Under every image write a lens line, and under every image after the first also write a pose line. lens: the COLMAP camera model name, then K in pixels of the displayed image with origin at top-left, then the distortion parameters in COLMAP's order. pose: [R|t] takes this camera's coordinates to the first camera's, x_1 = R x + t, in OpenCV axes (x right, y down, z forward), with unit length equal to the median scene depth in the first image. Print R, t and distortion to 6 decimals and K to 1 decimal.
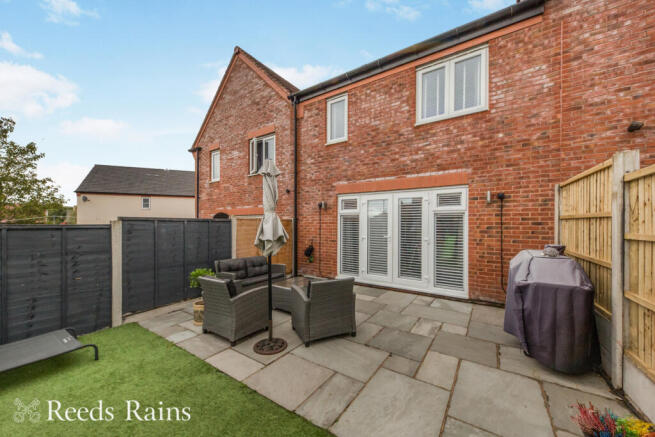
lens RADIAL K [[232.3, 0, 327.0], [0, 232.3, 223.8], [0, 0, 1]] dist [-0.000658, -0.000576]
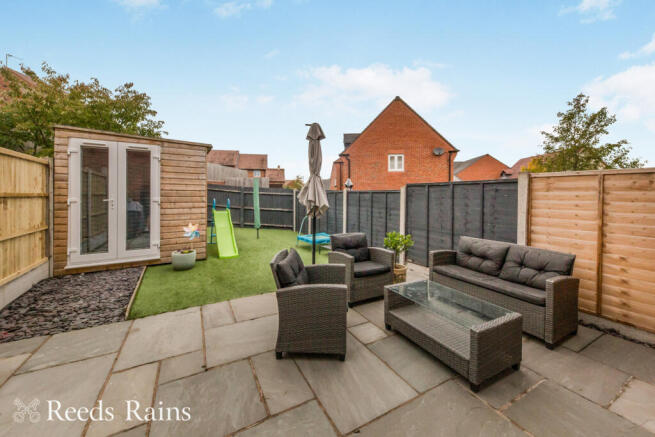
lens RADIAL K [[232.3, 0, 314.3], [0, 232.3, 191.1], [0, 0, 1]] dist [-0.000658, -0.000576]
pose [[-0.427831, 0.002965, -0.903854, 0.680484], [-0.004734, 0.999974, 0.005521, 0.015403], [0.903846, 0.006641, -0.427806, 1.411938]]
